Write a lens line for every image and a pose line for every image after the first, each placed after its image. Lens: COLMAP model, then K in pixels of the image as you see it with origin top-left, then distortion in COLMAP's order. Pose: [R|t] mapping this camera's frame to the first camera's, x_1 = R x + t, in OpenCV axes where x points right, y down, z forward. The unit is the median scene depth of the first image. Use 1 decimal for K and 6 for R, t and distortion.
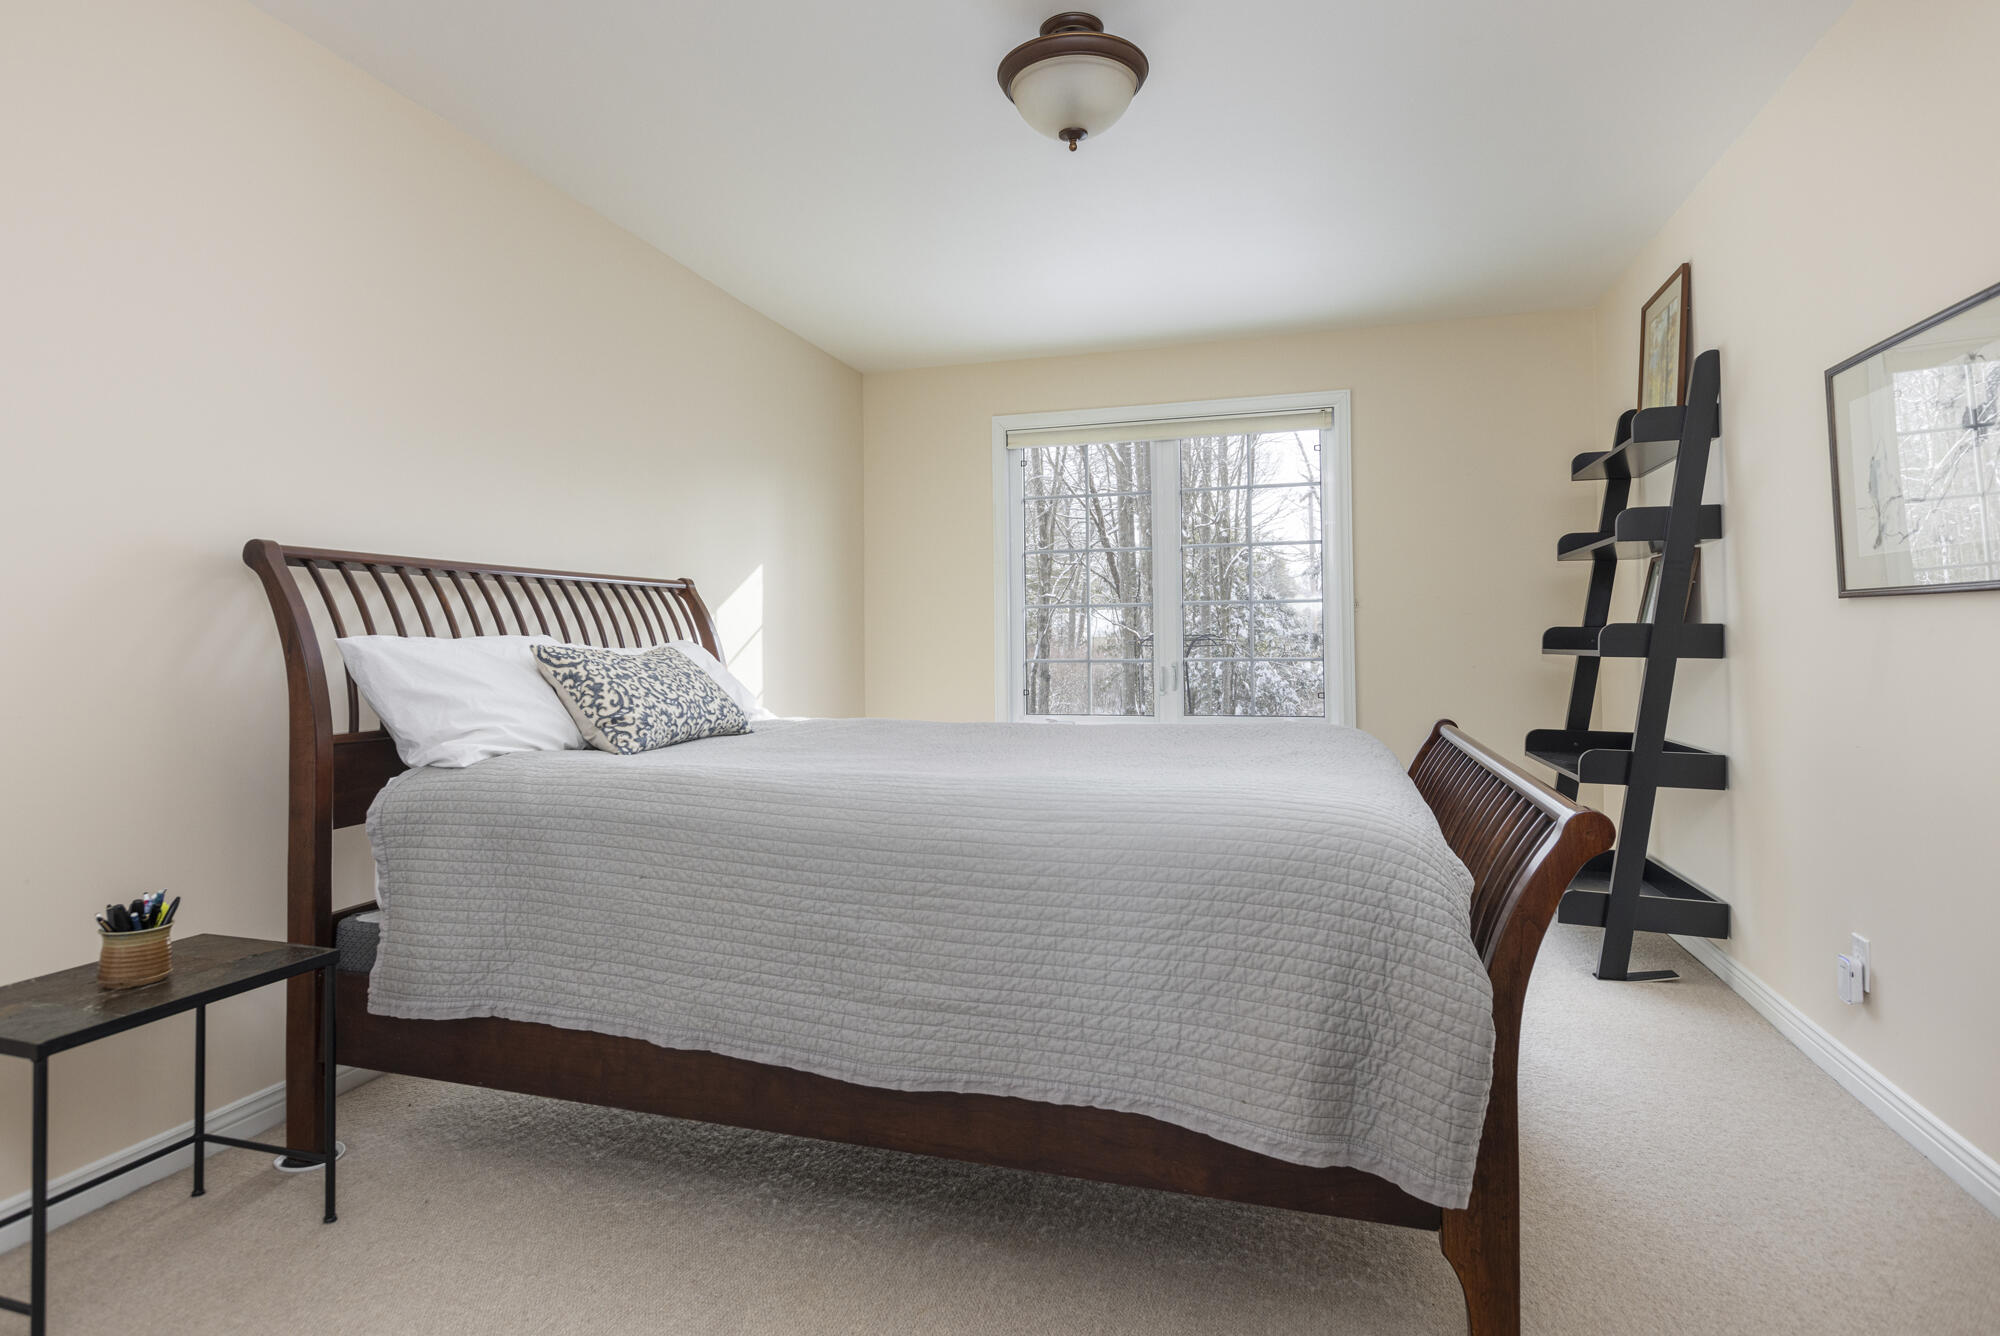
lens RADIAL K [[1045.9, 0, 984.8], [0, 1045.9, 654.3], [0, 0, 1]] dist [-0.028949, -0.000800]
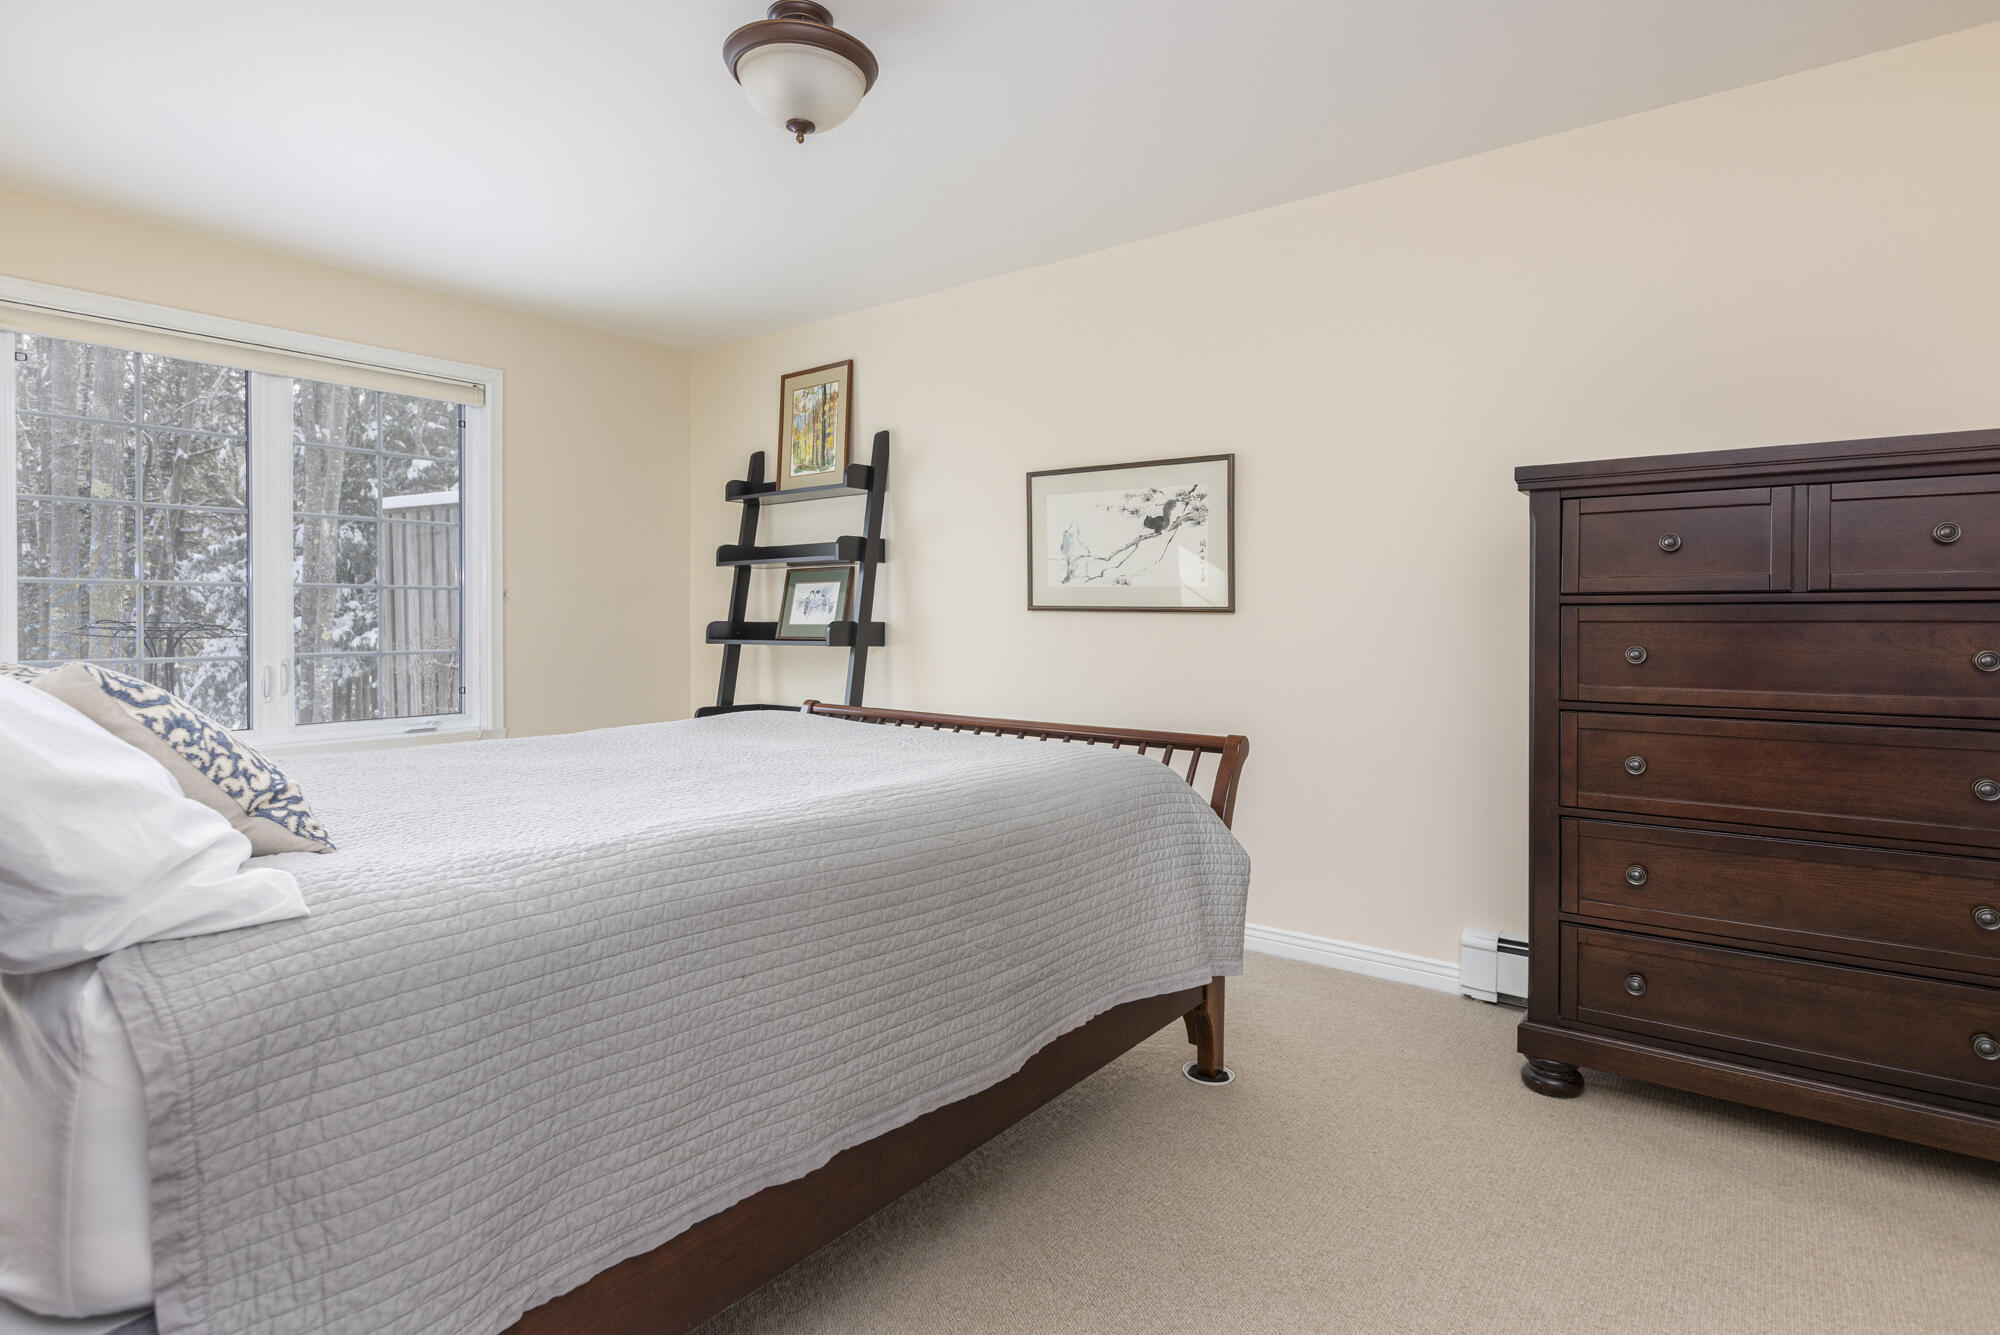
lens RADIAL K [[1045.9, 0, 986.8], [0, 1045.9, 654.3], [0, 0, 1]] dist [-0.028949, -0.000800]
pose [[0.343833, -0.023354, 0.938740, -0.830661], [0.005565, 0.999724, 0.022833, -0.024864], [-0.939014, -0.002626, 0.343868, 0.512985]]
